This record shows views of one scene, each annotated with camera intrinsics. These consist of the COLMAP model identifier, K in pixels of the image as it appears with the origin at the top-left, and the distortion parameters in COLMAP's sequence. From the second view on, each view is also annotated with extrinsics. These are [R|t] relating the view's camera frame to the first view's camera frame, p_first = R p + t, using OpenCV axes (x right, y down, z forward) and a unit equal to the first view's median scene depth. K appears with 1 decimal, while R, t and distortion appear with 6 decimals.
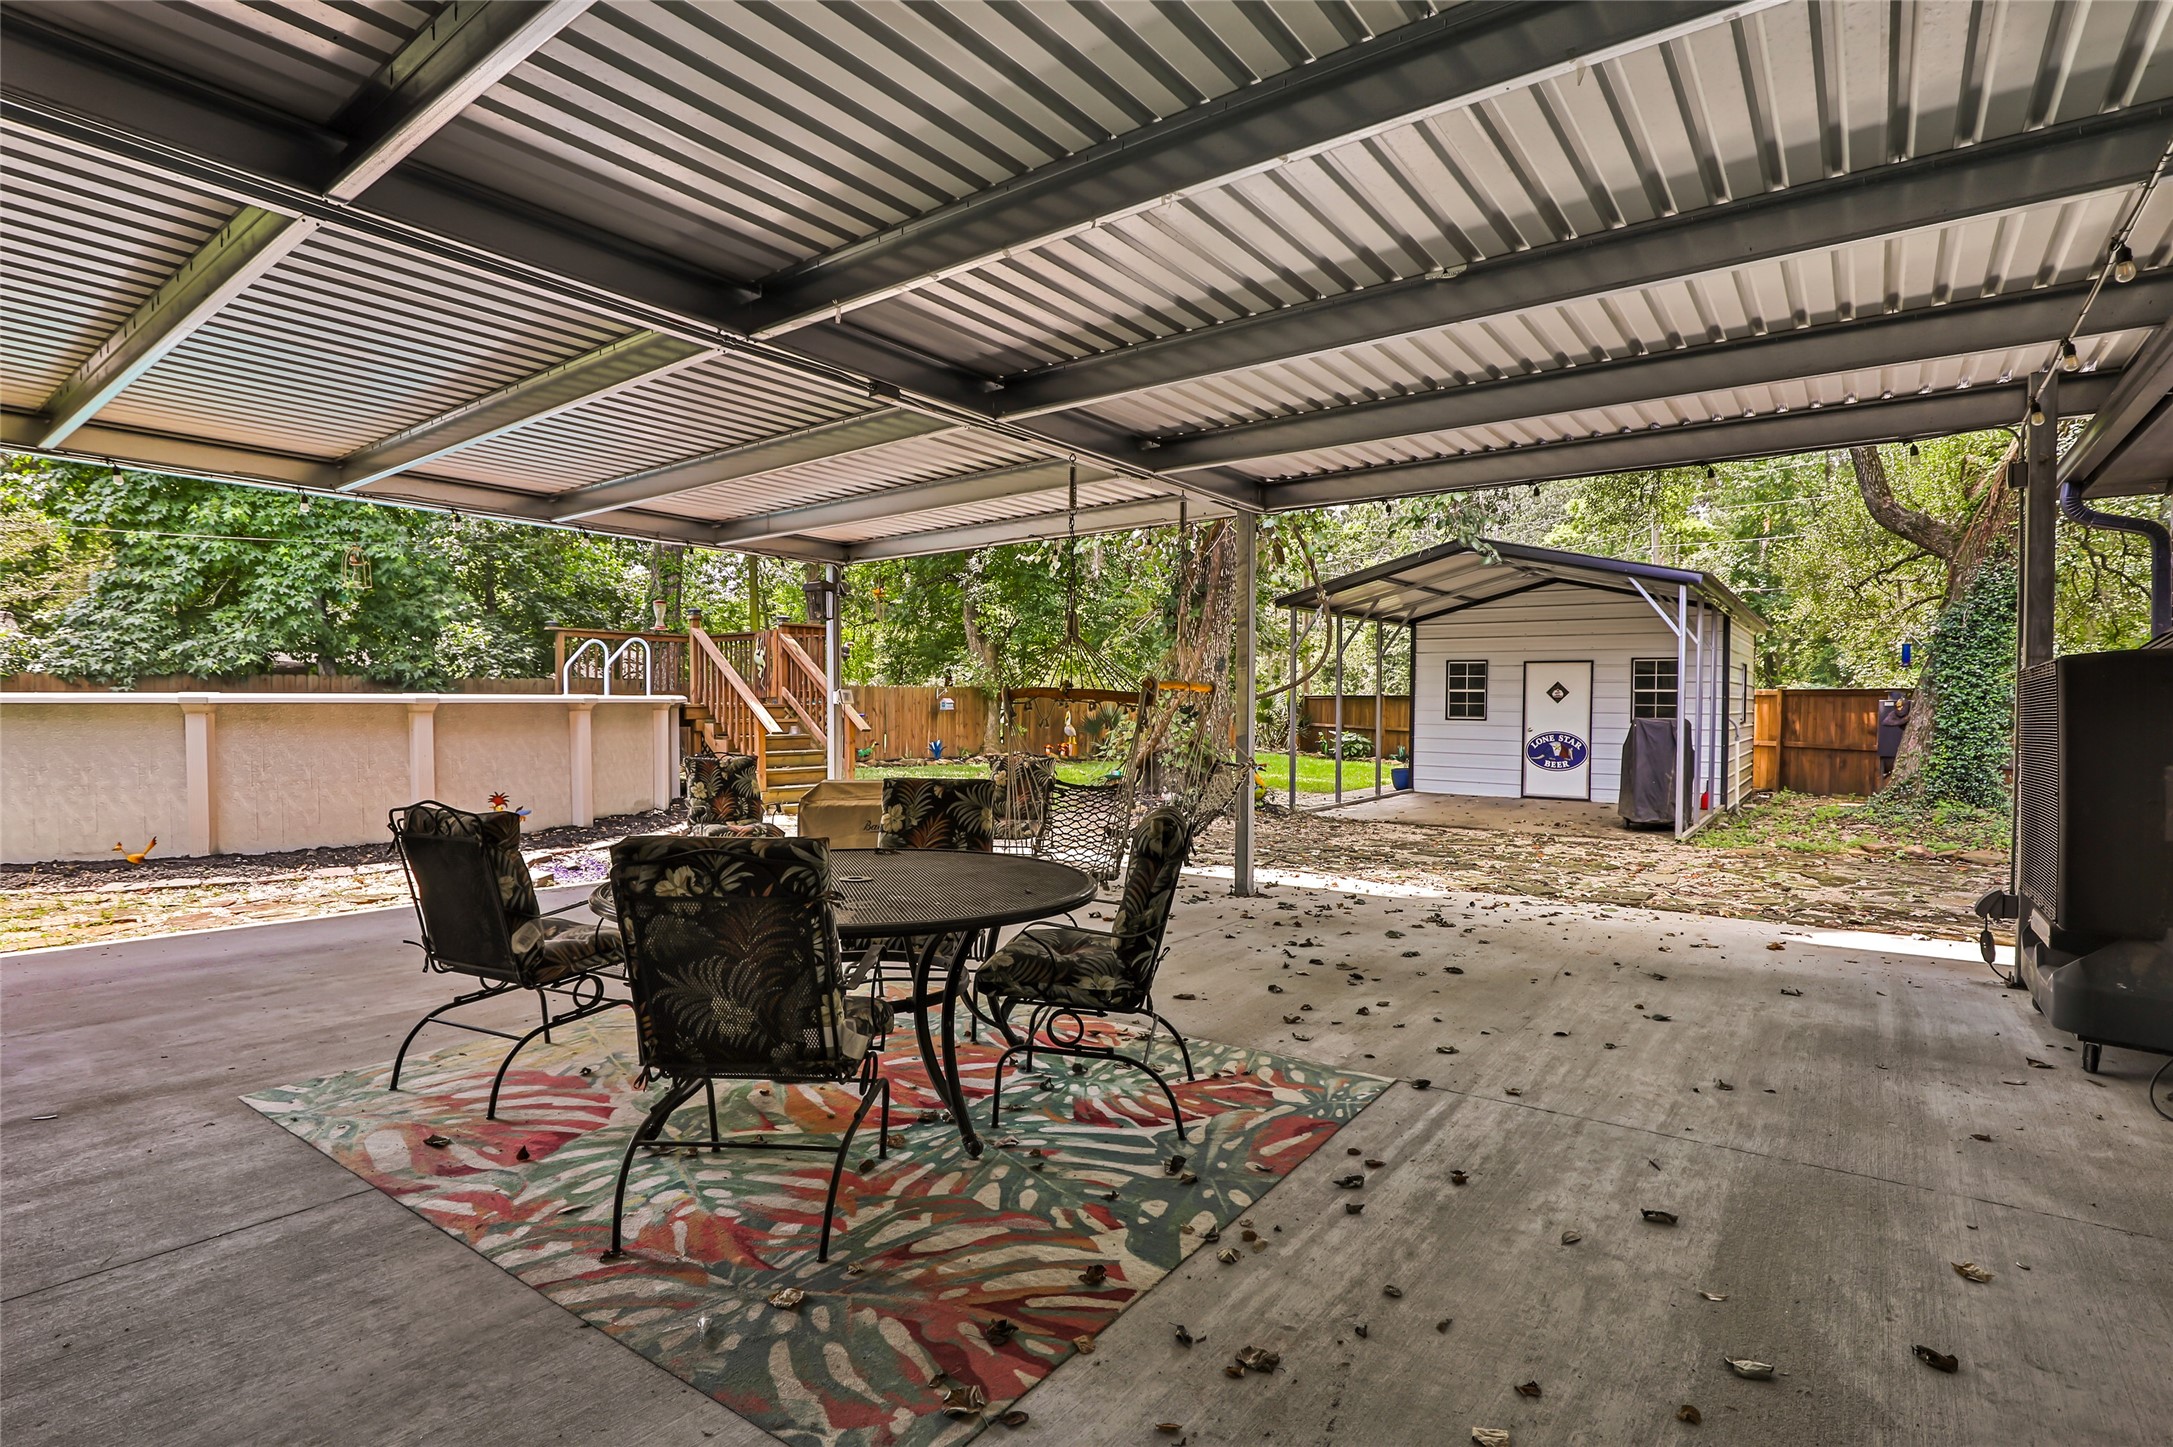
lens RADIAL K [[1098.5, 0, 1091.0], [0, 1098.5, 724.2], [0, 0, 1]] dist [-0.018657, -0.000049]
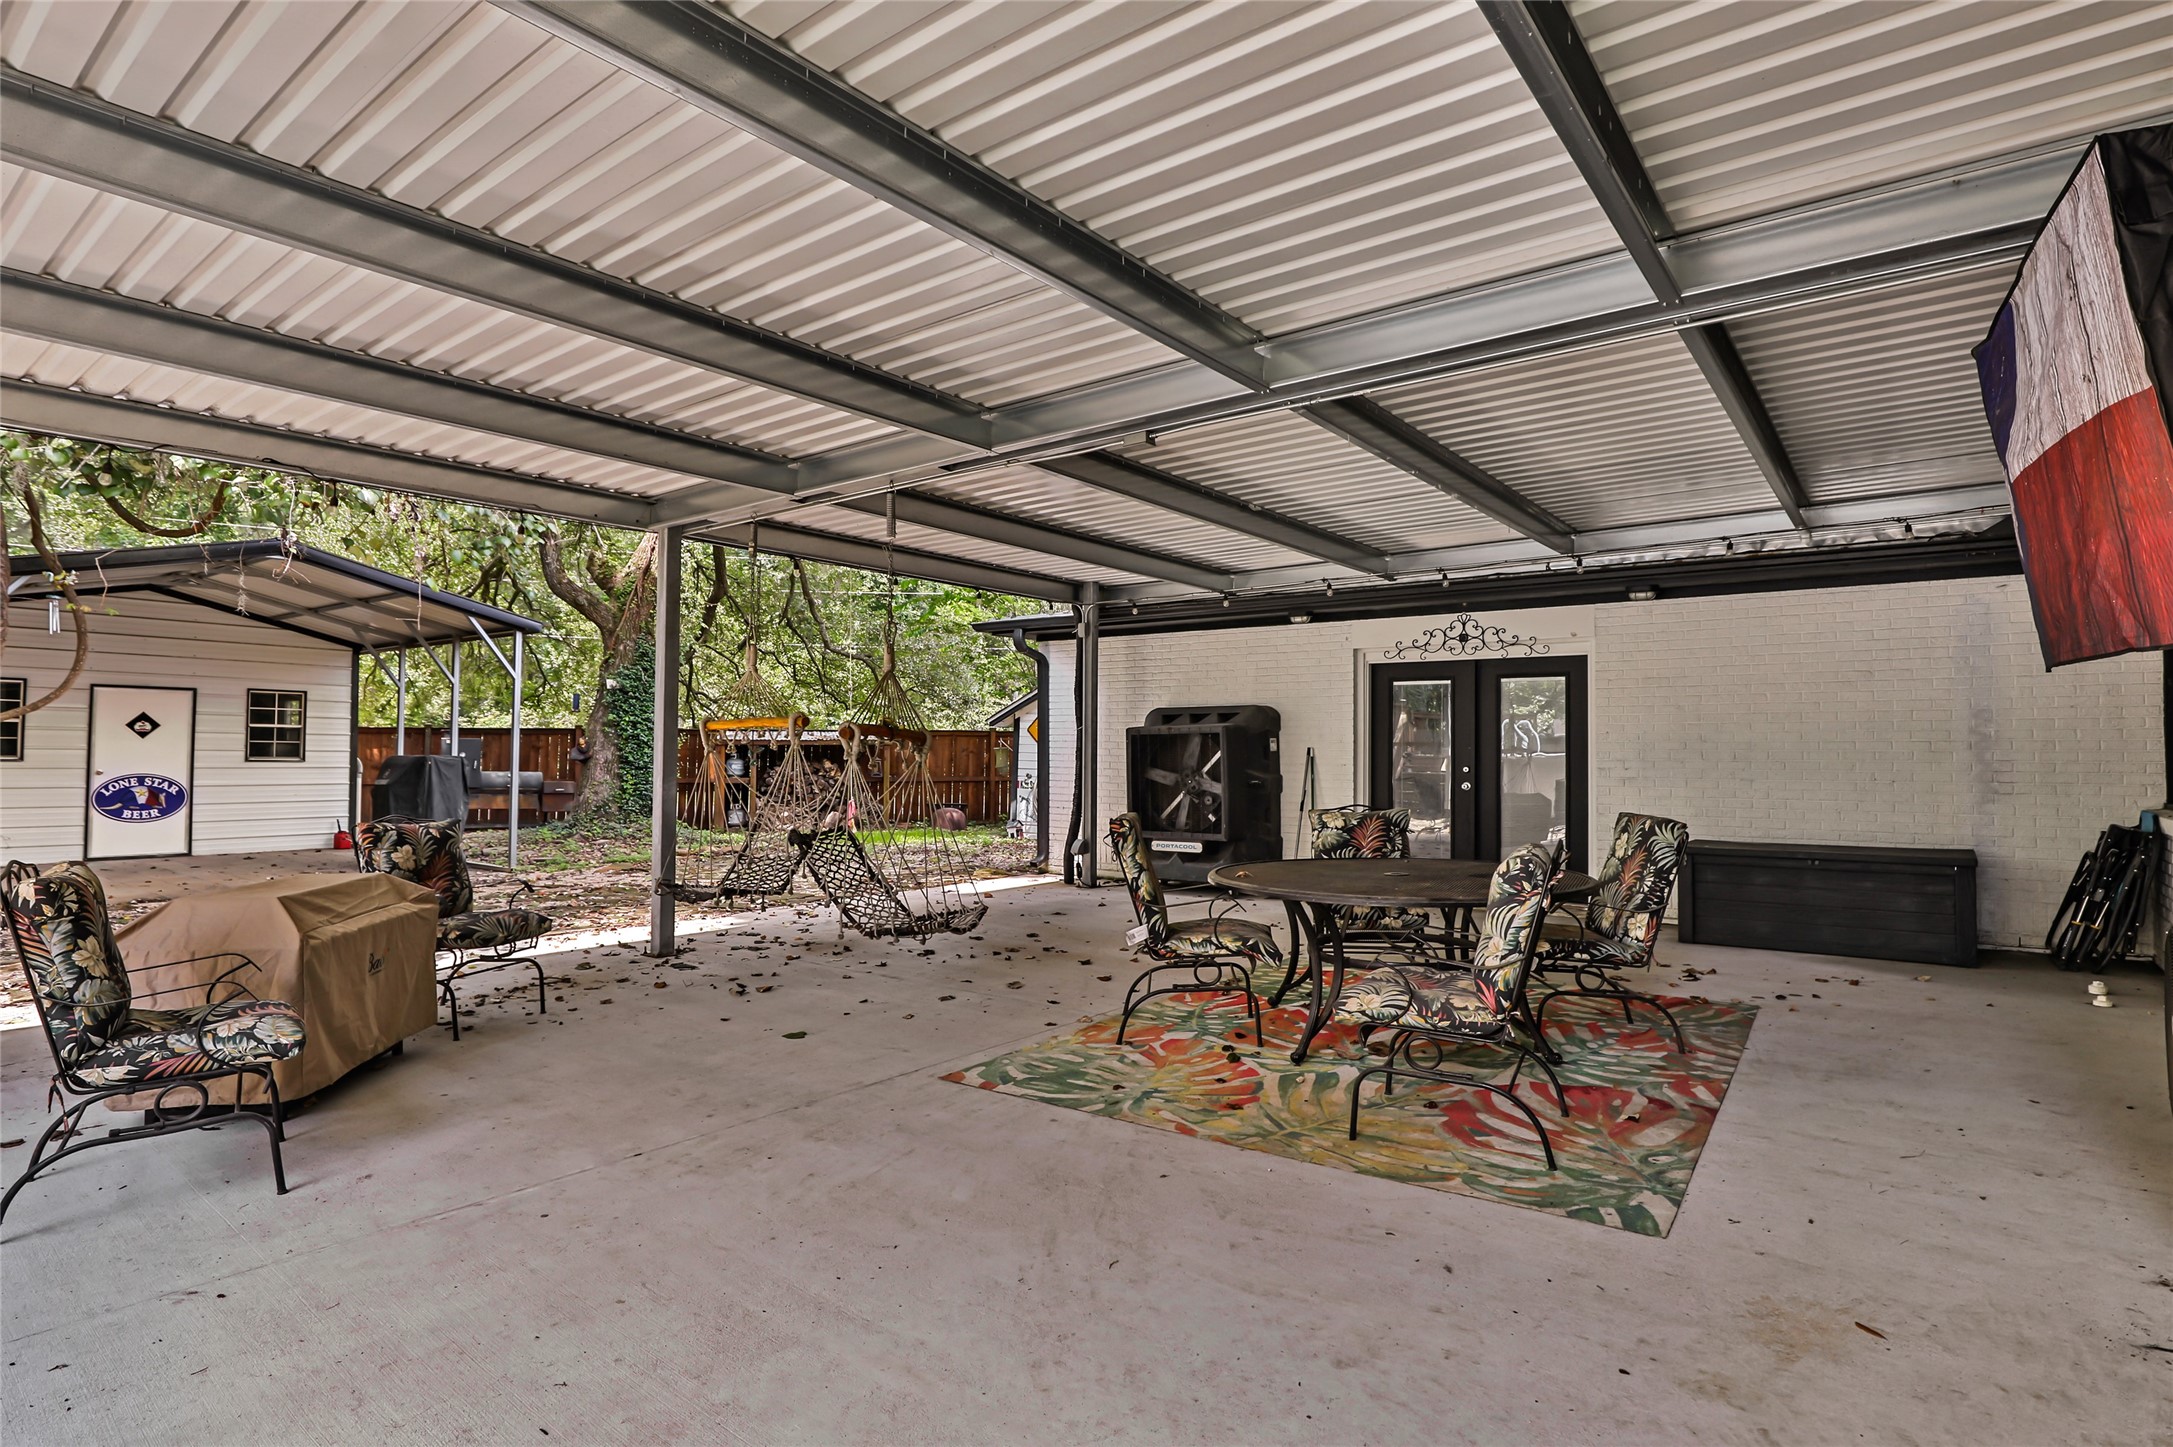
lens RADIAL K [[1008.8, 0, 1091.3], [0, 1008.8, 723.9], [0, 0, 1]] dist [0.013209, 0.000030]
pose [[0.018497, 0.018121, 0.999665, -0.319847], [0.010737, 0.999774, -0.018321, -0.008684], [-0.999771, 0.011073, 0.018298, 0.286641]]
